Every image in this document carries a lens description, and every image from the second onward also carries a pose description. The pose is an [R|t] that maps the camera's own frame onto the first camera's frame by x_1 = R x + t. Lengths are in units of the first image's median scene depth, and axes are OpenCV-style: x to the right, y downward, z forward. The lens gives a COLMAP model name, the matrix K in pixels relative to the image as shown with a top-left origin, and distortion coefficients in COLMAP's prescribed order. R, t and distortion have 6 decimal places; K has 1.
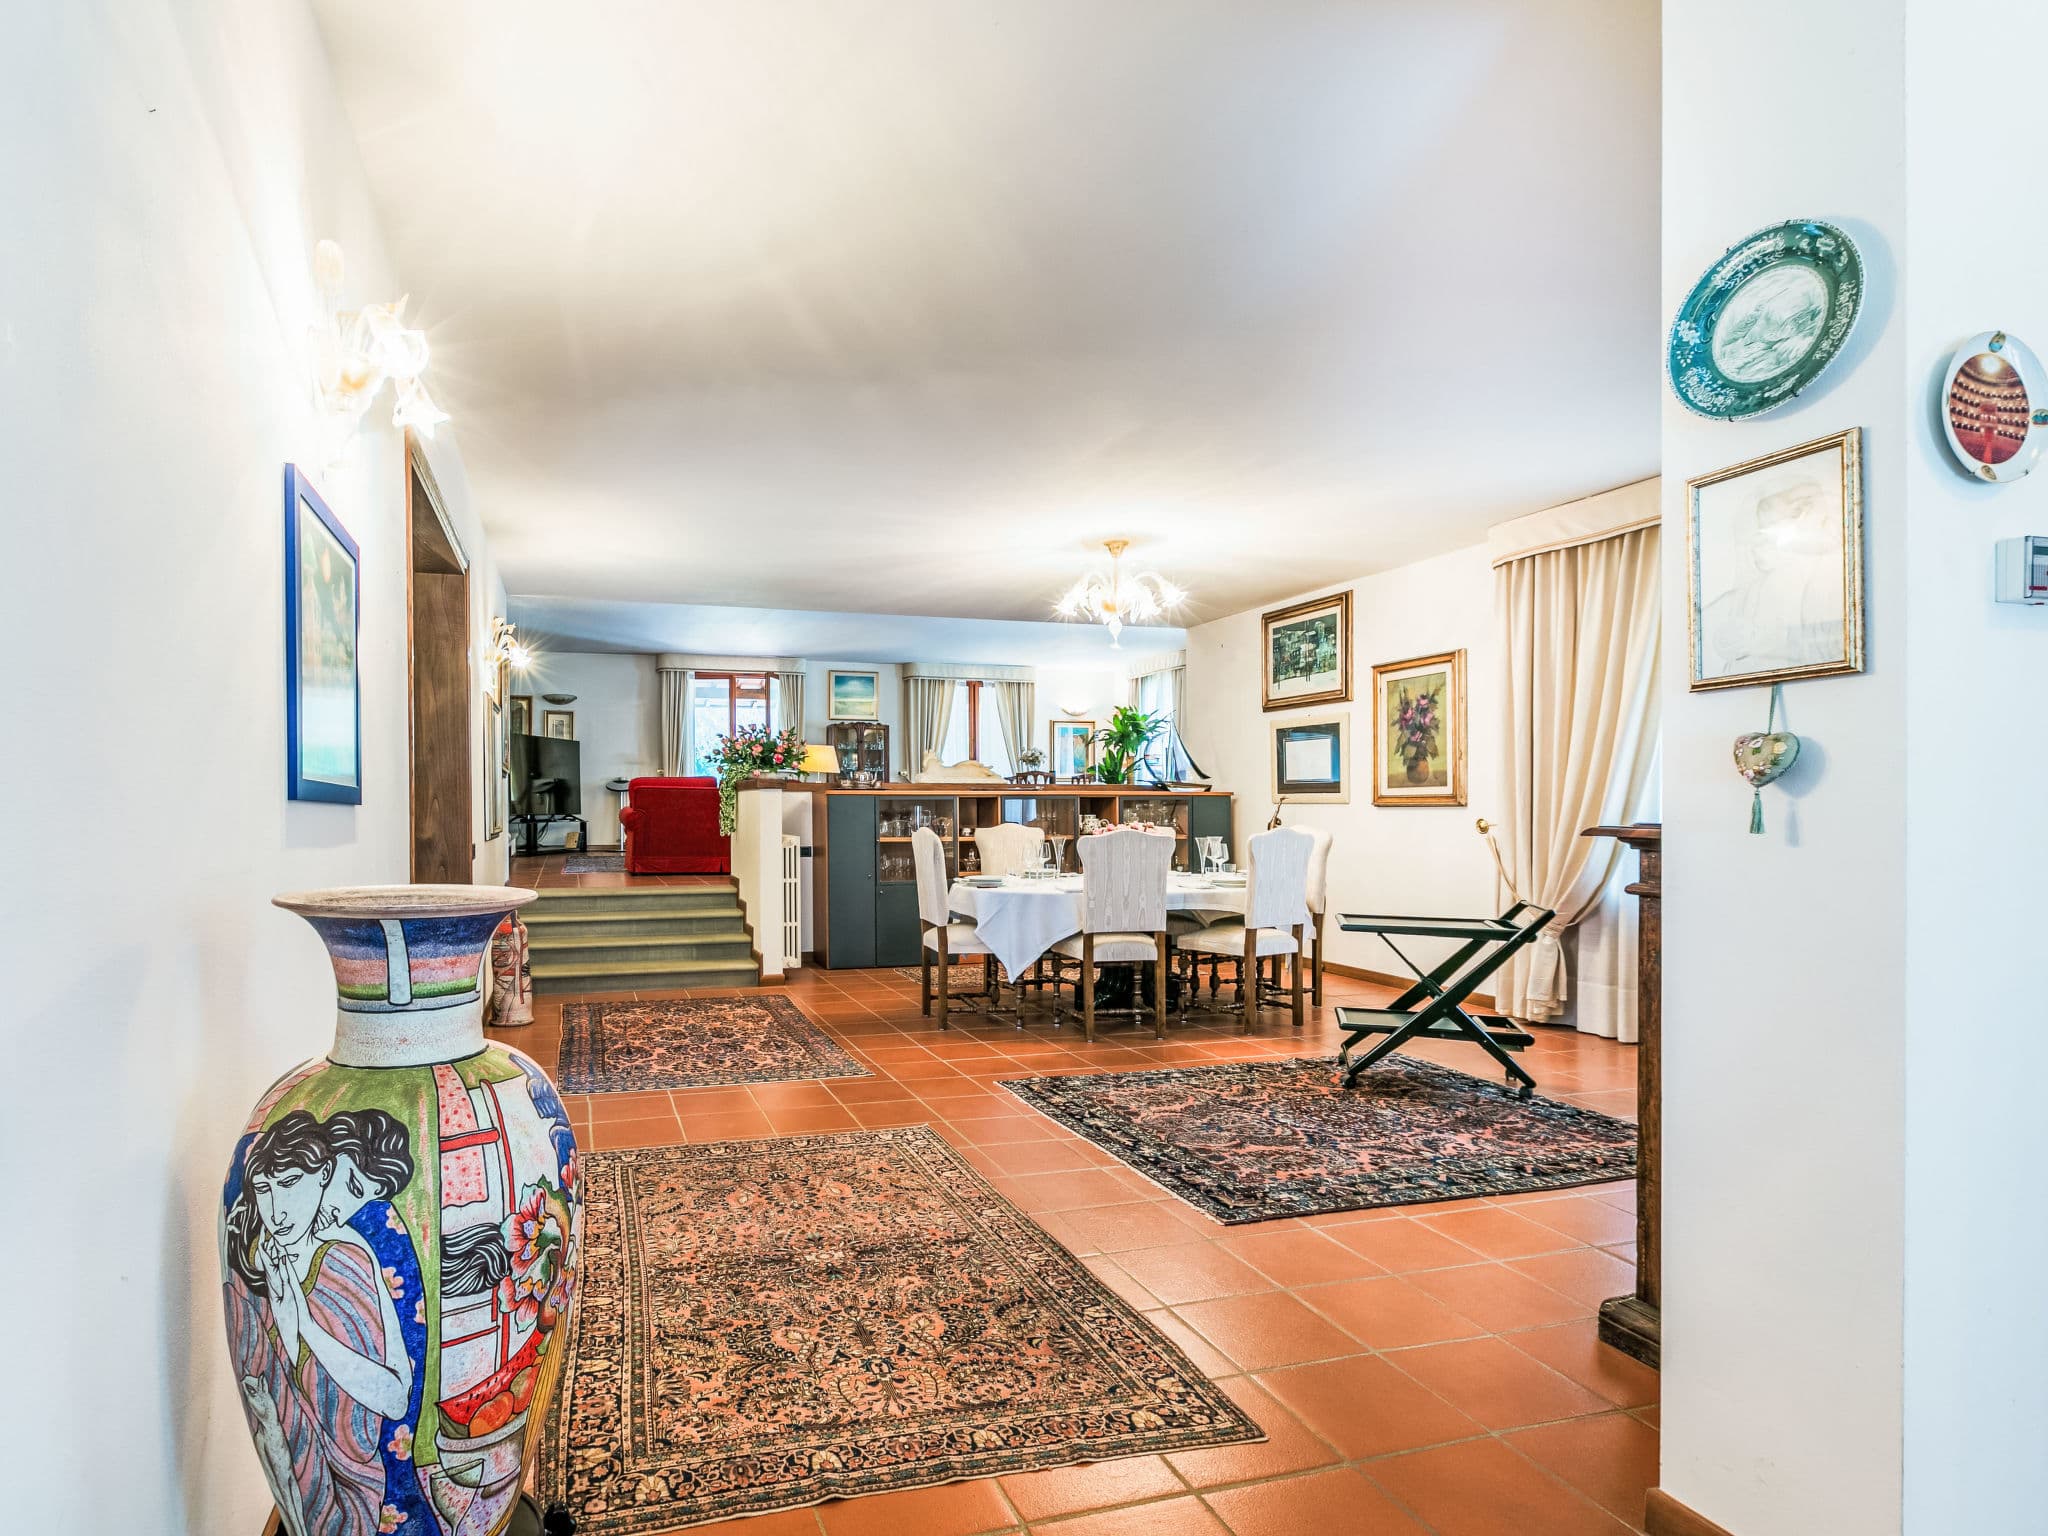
lens RADIAL K [[1050.5, 0, 885.1], [0, 1050.5, 813.0], [0, 0, 1]] dist [0.002988, 0.000669]
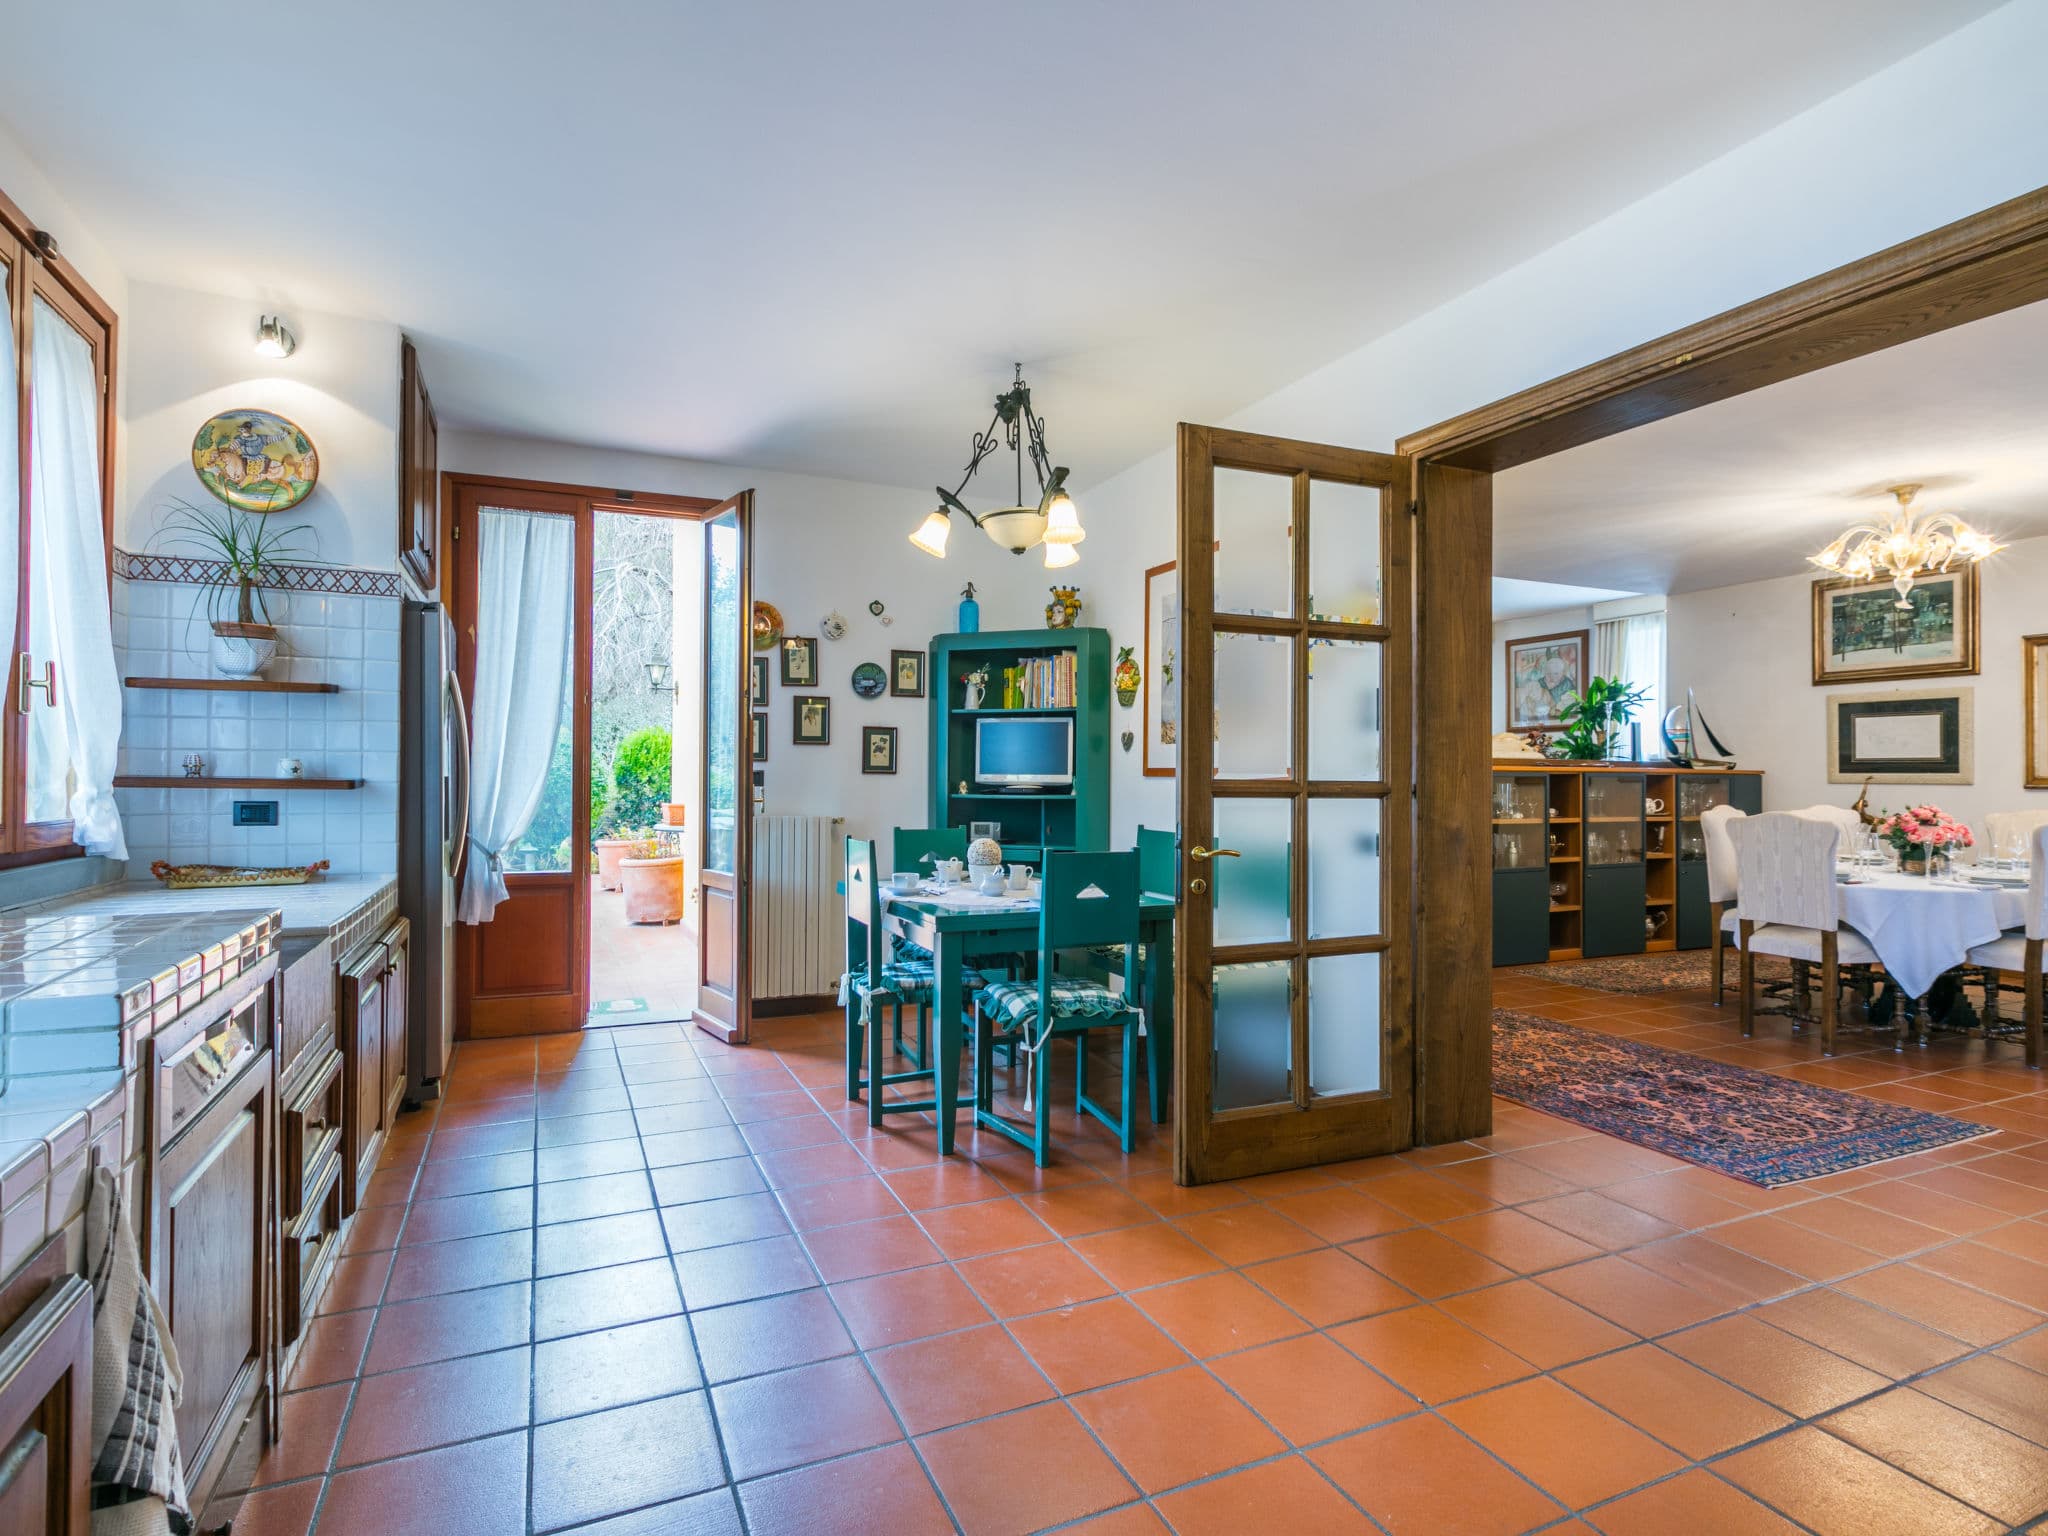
lens RADIAL K [[1048.9, 0, 1024.0], [0, 1048.9, 768.0], [0, 0, 1]] dist [0.002535, 0.000523]
pose [[0.990192, 0.008854, 0.139432, -0.504946], [-0.006643, 0.999845, -0.016315, -0.002764], [-0.139555, 0.015229, 0.990097, 0.188273]]
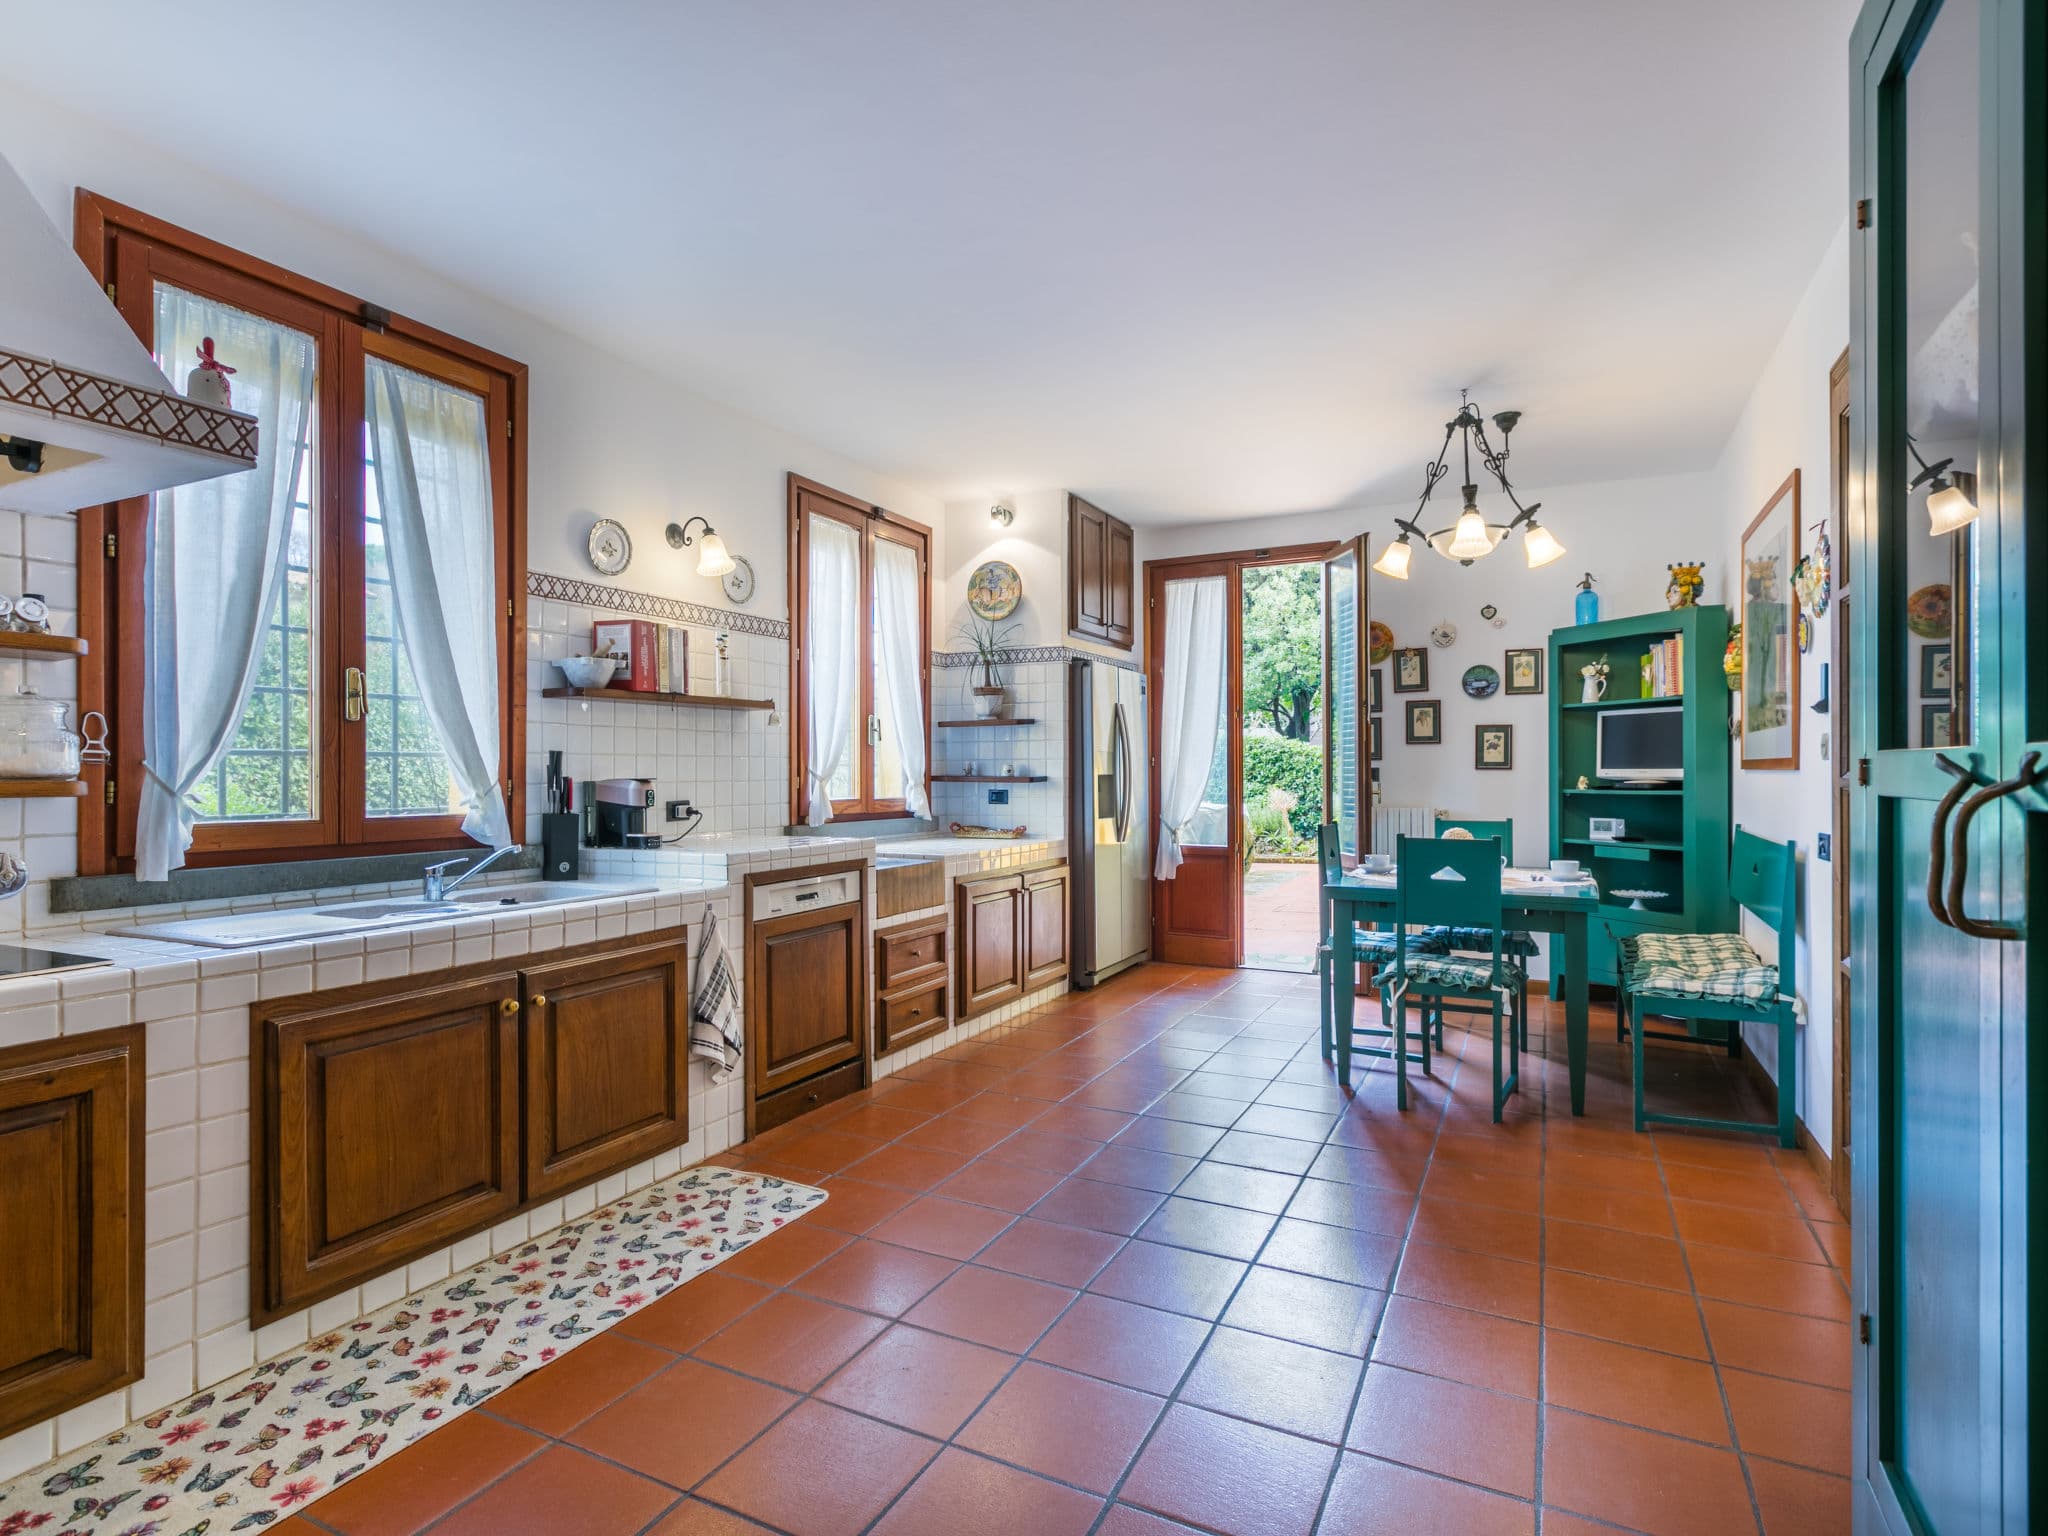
lens RADIAL K [[1048.9, 0, 1024.0], [0, 1048.9, 768.0], [0, 0, 1]] dist [0.002535, 0.000523]
pose [[0.732915, -0.003679, -0.680310, -0.246431], [-0.004553, 0.999936, -0.010313, -0.001715], [0.680305, 0.010657, 0.732852, 0.133080]]
